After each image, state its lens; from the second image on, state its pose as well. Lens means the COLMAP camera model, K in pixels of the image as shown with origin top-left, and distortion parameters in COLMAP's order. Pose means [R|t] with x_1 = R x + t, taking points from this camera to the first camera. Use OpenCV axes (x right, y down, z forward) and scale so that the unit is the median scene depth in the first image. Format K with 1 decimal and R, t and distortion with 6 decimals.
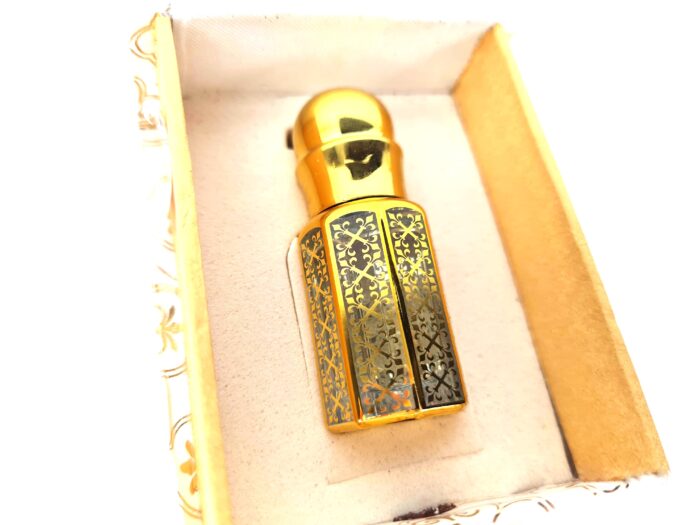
lens RADIAL K [[579.7, 0, 350.0], [0, 579.7, 262.5], [0, 0, 1]] dist [-0.063465, -0.001591]
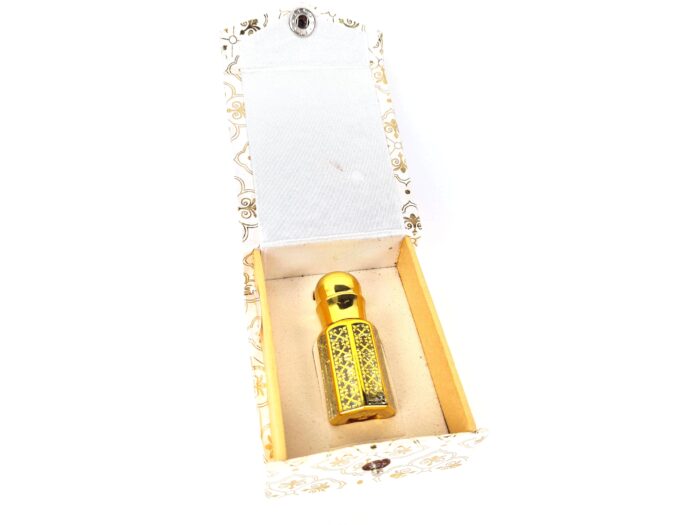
lens RADIAL K [[579.7, 0, 350.0], [0, 579.7, 262.5], [0, 0, 1]] dist [-0.063465, -0.001591]
pose [[0.989394, -0.074823, -0.124502, 0.327122], [0.042172, 0.968171, -0.246713, 0.218796], [0.138999, 0.238846, 0.961058, -1.157855]]
